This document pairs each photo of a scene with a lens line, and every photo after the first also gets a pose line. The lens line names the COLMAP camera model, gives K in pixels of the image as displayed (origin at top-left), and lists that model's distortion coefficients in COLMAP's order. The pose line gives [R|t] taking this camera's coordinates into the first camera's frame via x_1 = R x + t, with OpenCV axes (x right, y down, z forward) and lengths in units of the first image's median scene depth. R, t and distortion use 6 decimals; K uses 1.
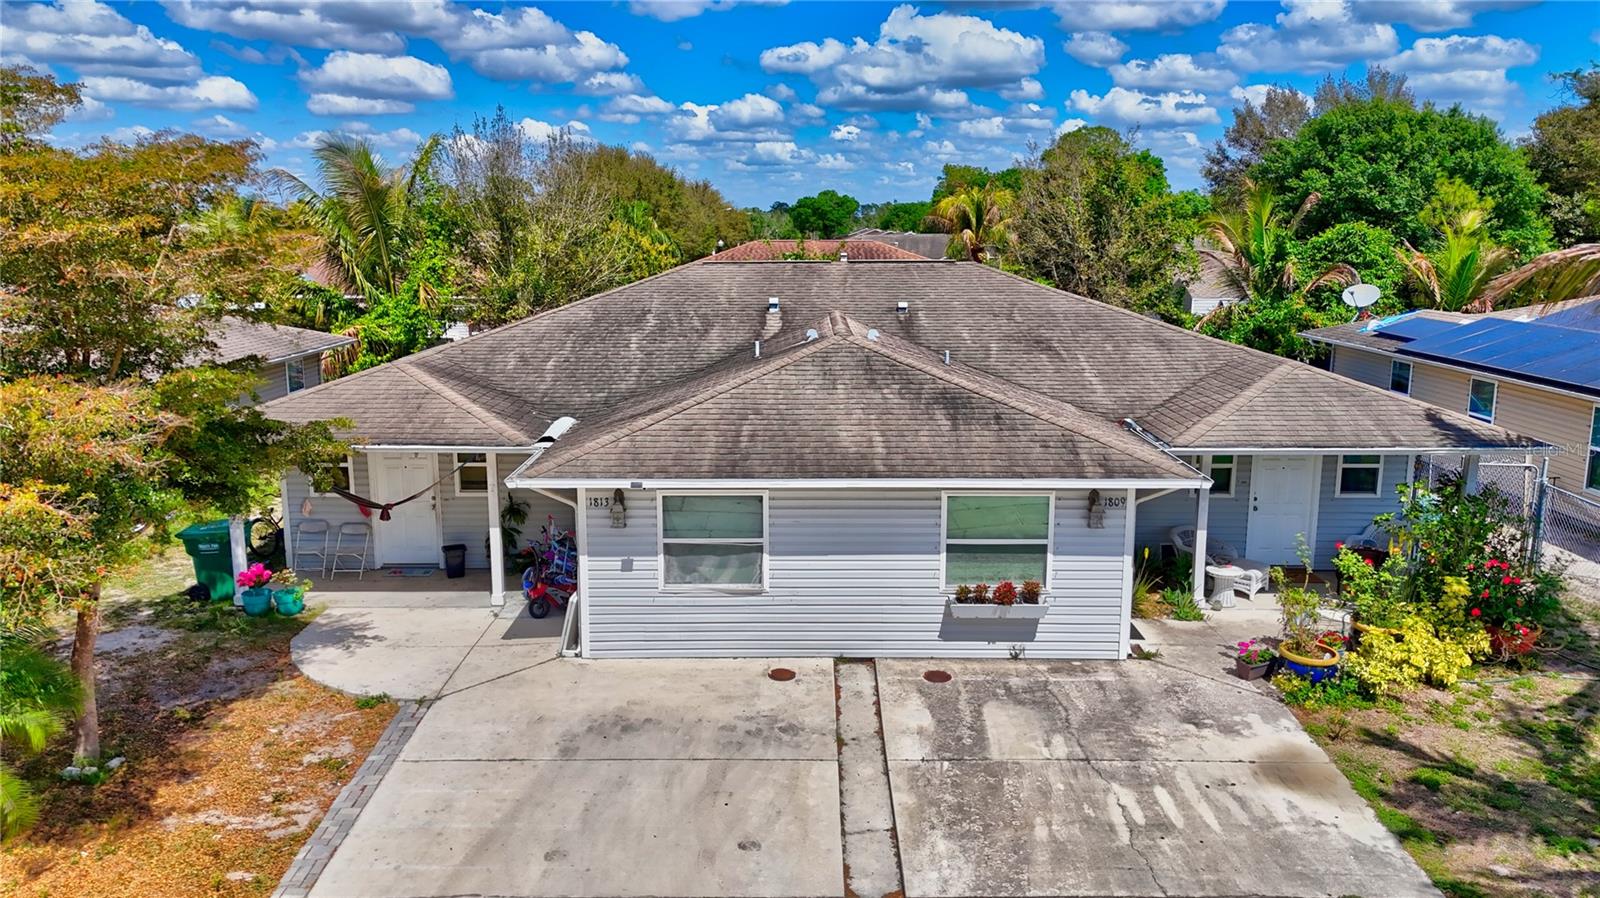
lens RADIAL K [[1182.7, 0, 796.9], [0, 1182.7, 469.4], [0, 0, 1]] dist [0.066901, -0.056309]
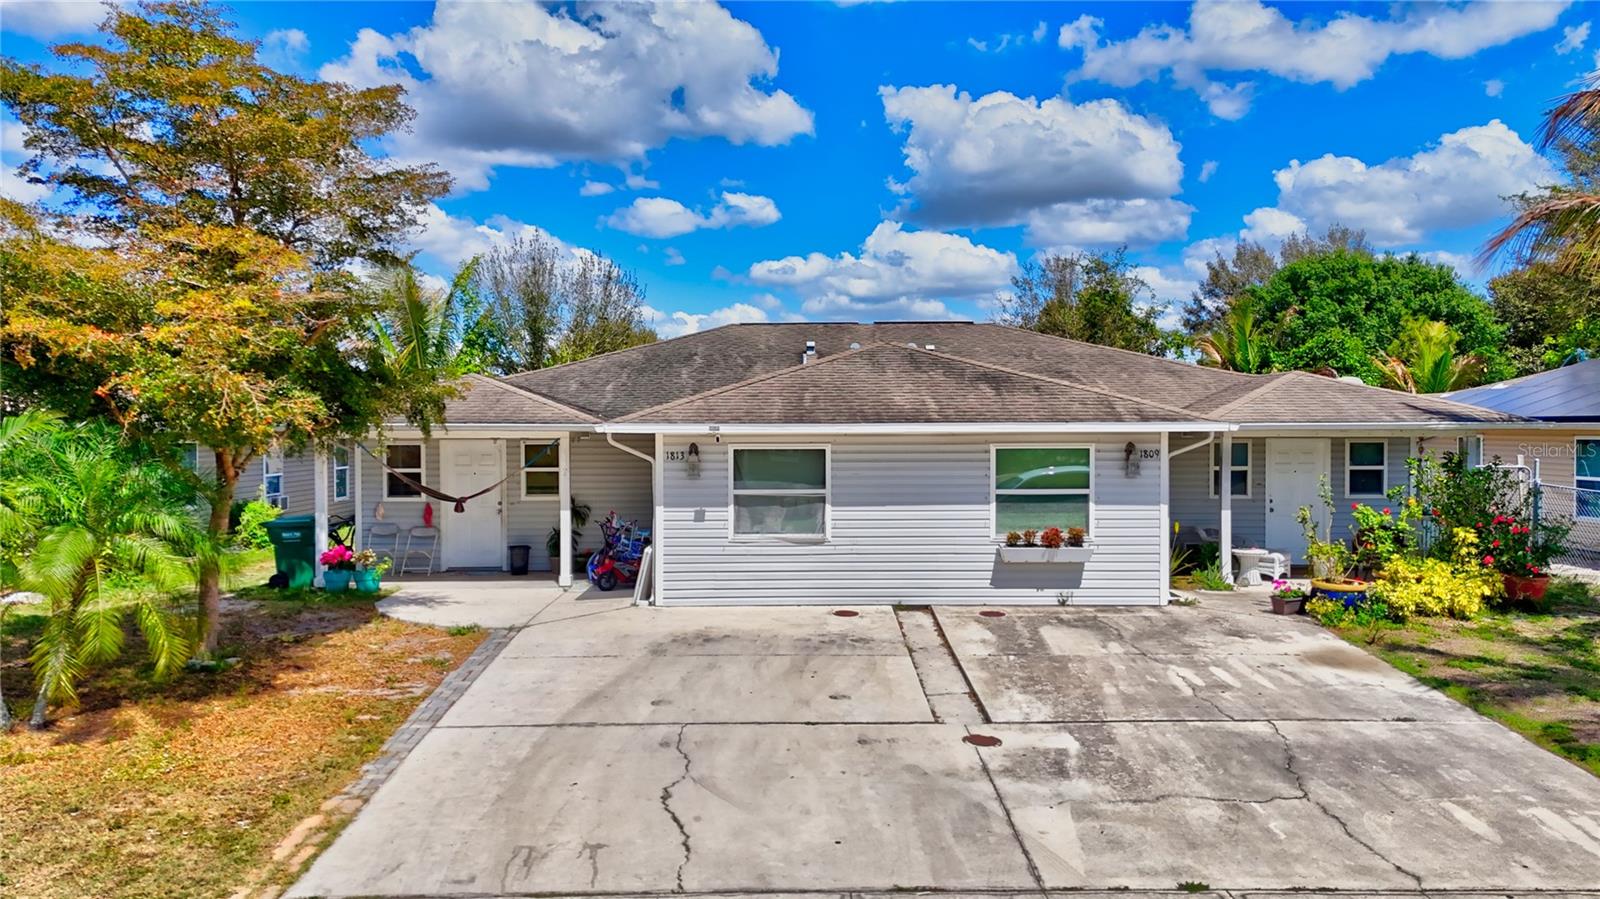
lens RADIAL K [[1182.7, 0, 796.9], [0, 1182.7, 469.9], [0, 0, 1]] dist [0.066901, -0.056309]
pose [[0.999888, -0.004084, 0.014422, -0.070376], [0.006450, 0.985752, -0.168084, 0.221047], [-0.013530, 0.168158, 0.985667, -0.066354]]
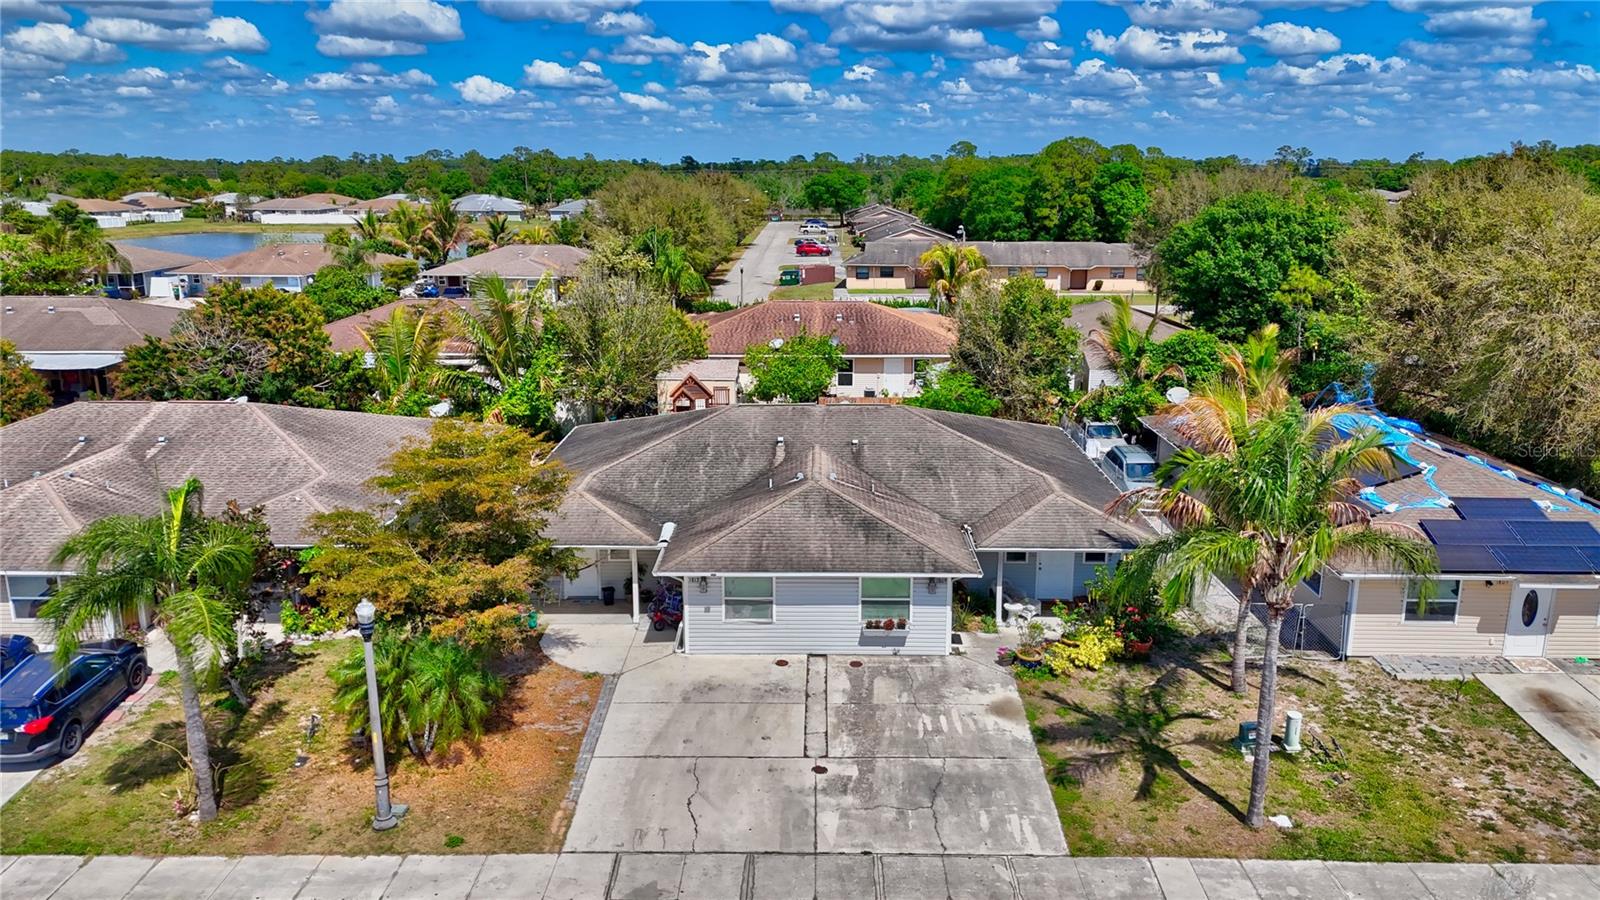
lens RADIAL K [[1203.3, 0, 800.0], [0, 1203.3, 450.0], [0, 0, 1]] dist [0.088354, 0.000665]
pose [[0.999925, 0.002213, -0.012046, 0.043663], [-0.001812, 0.999447, 0.033206, -0.269082], [0.012113, -0.033182, 0.999376, -1.099214]]
